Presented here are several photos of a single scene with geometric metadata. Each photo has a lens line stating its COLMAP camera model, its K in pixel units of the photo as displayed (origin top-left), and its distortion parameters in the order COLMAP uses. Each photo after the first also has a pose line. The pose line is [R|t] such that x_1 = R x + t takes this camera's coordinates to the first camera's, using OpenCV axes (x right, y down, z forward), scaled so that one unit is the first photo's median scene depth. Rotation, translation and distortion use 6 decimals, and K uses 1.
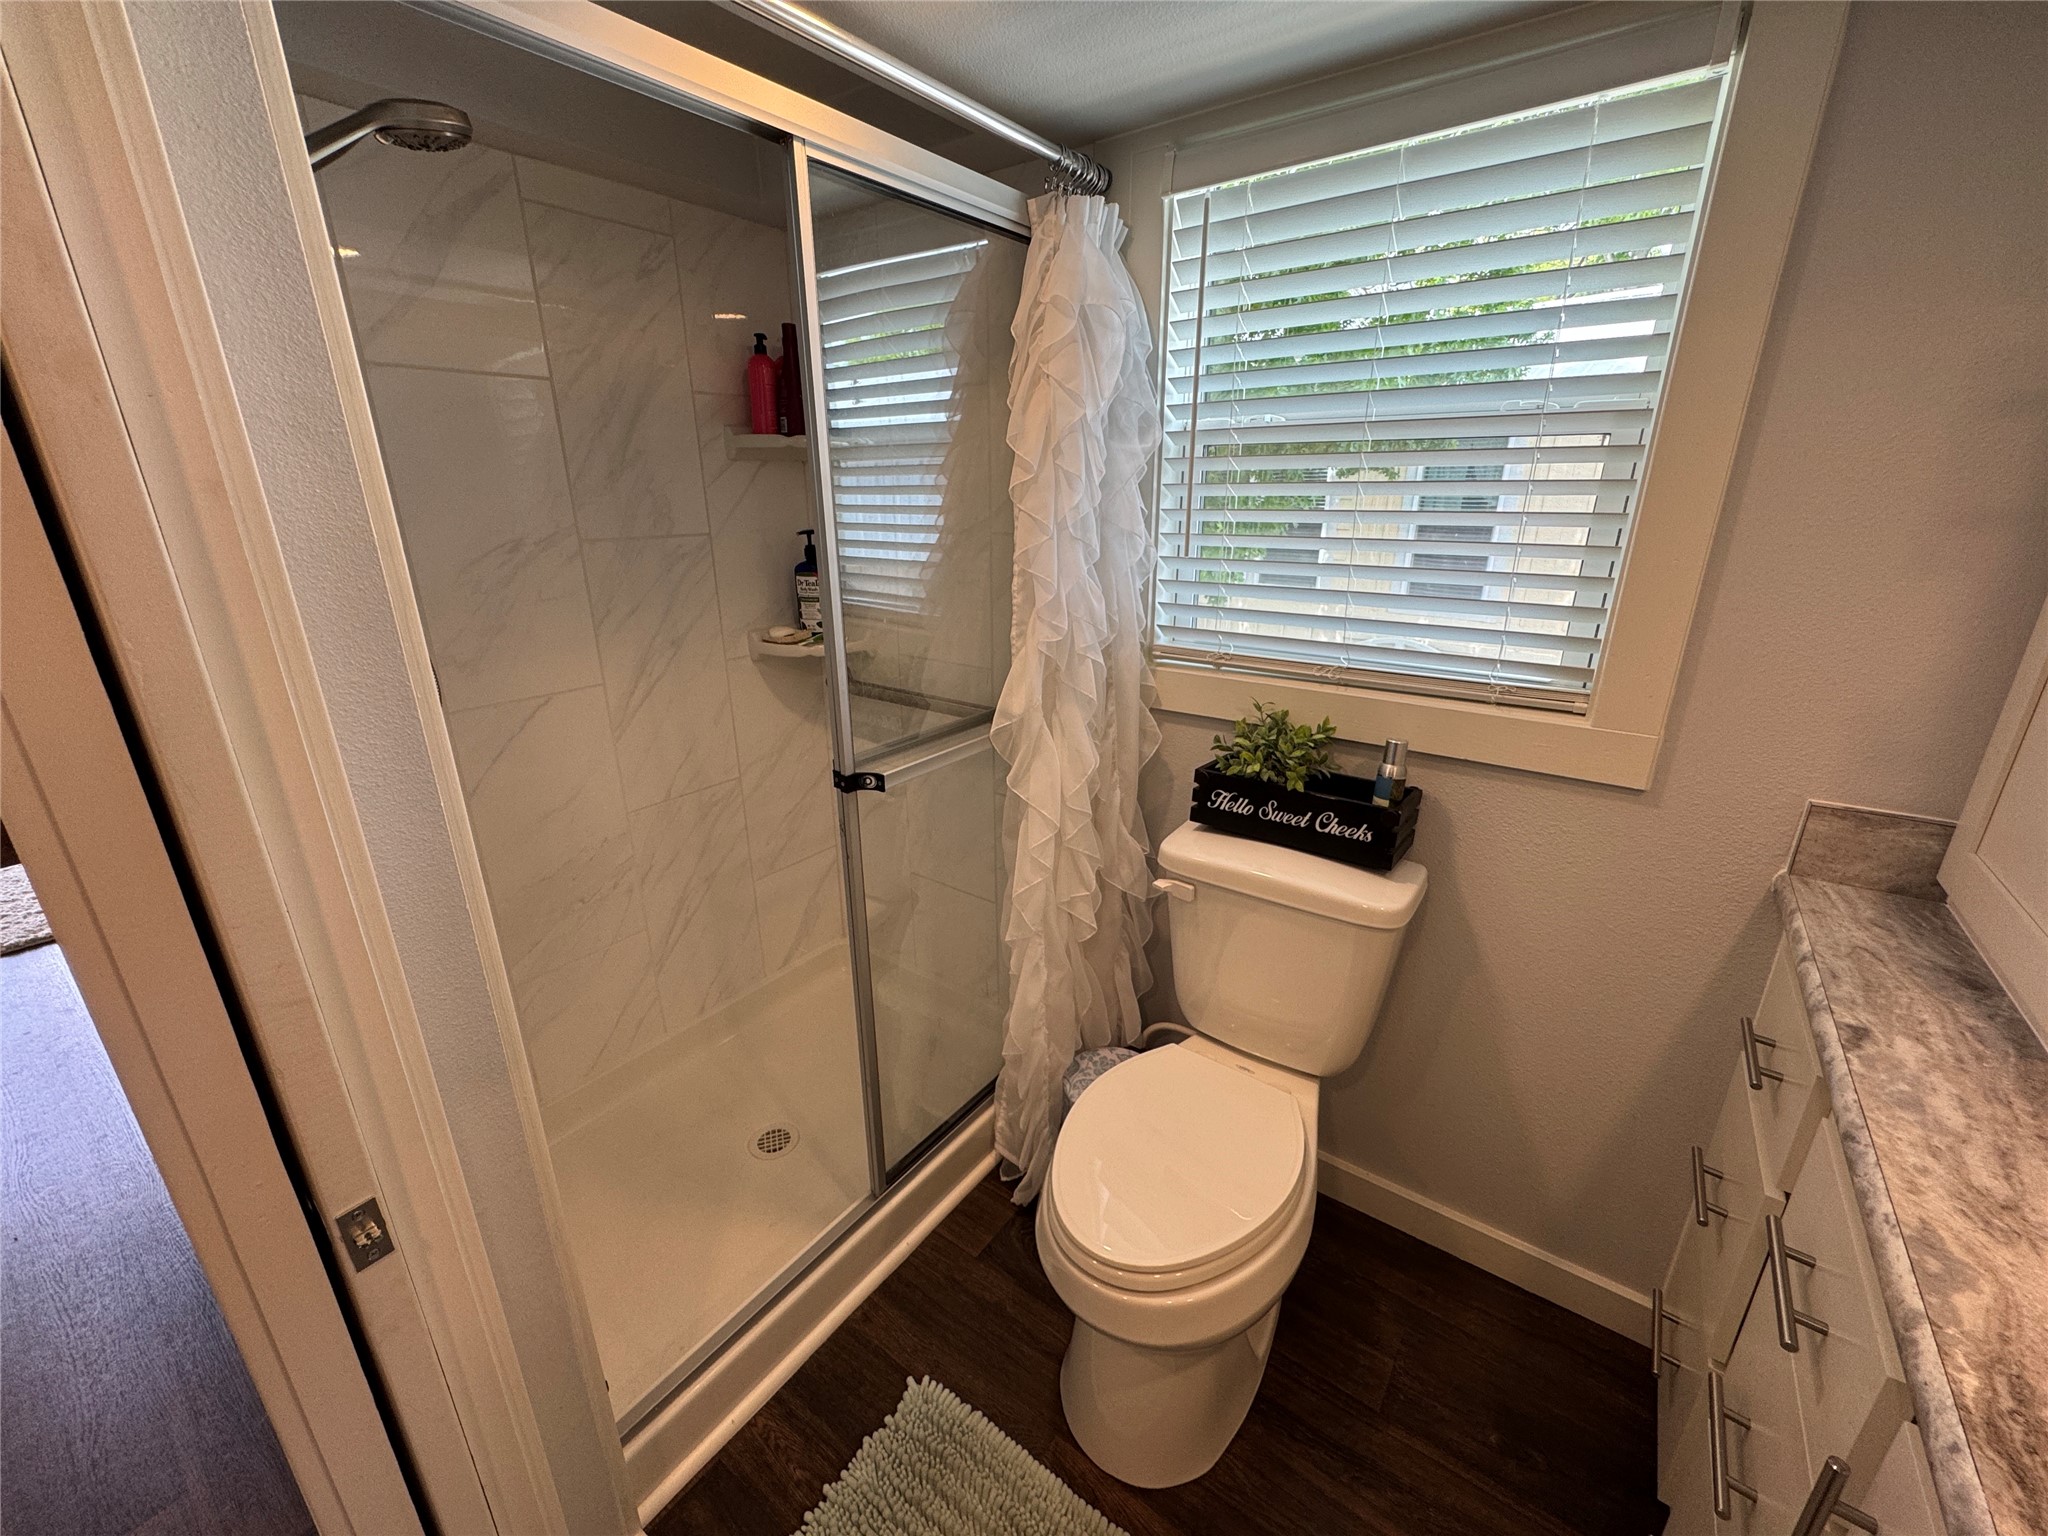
lens RADIAL K [[821.1, 0, 1030.1], [0, 821.1, 770.1], [0, 0, 1]] dist [-0.002048, 0.000253]
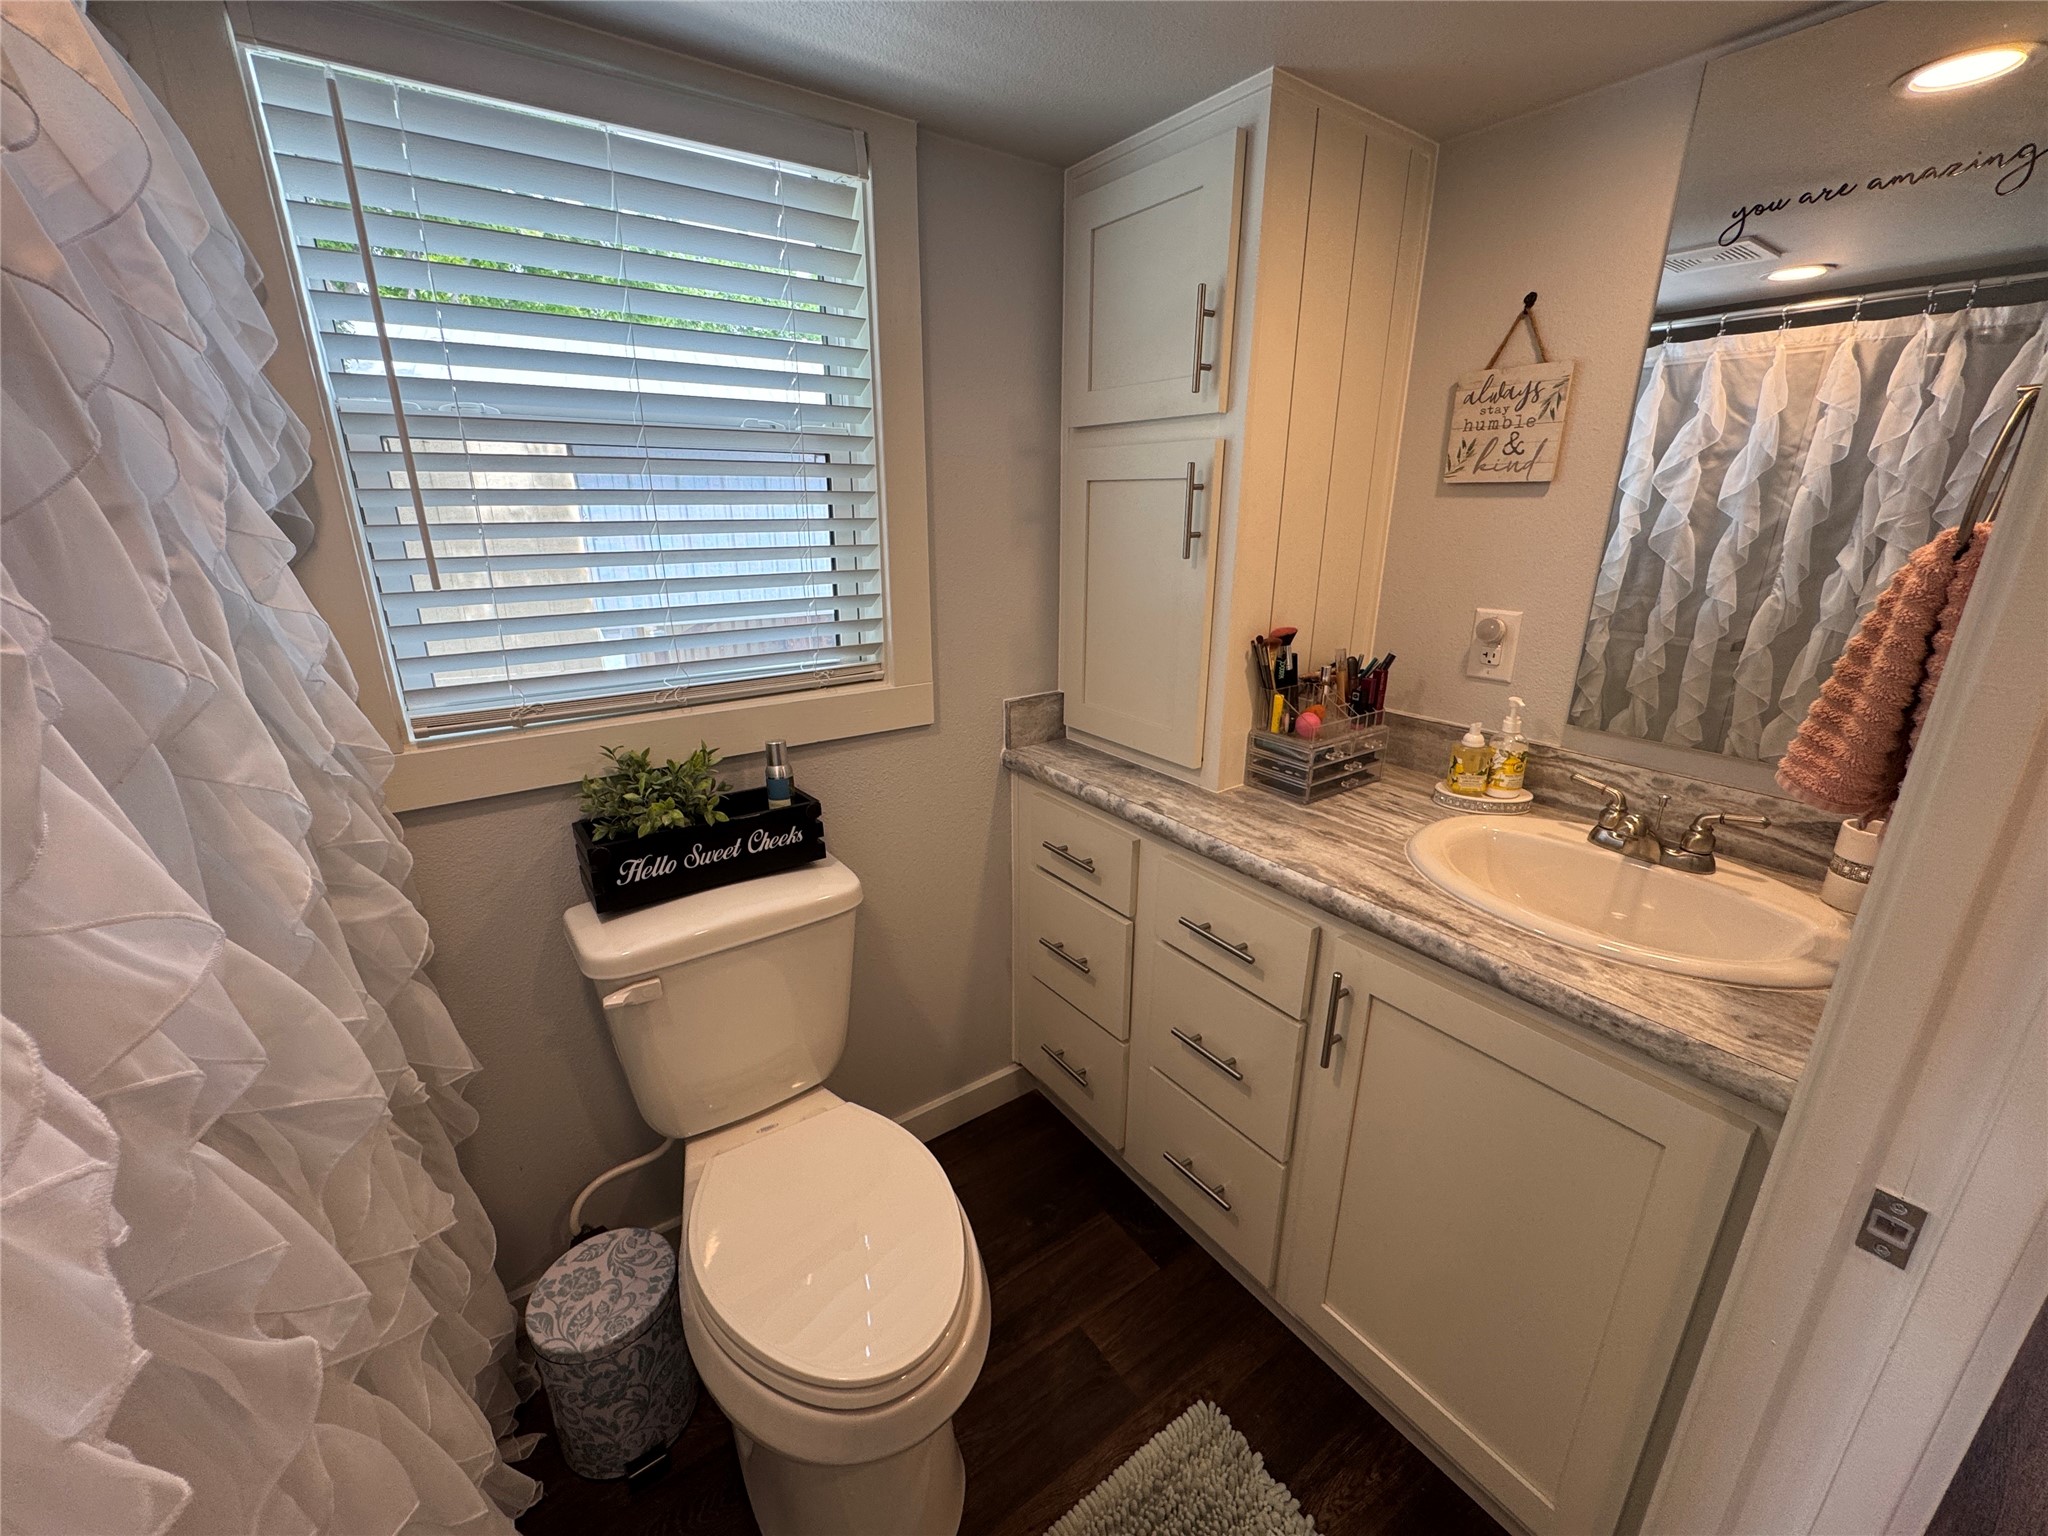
lens RADIAL K [[821.1, 0, 1023.8], [0, 821.1, 767.3], [0, 0, 1]] dist [-0.002048, 0.000253]
pose [[0.317437, -0.286185, 0.904064, -0.388802], [0.307742, 0.932863, 0.187246, -0.102083], [-0.896955, 0.218780, 0.384197, 0.330986]]
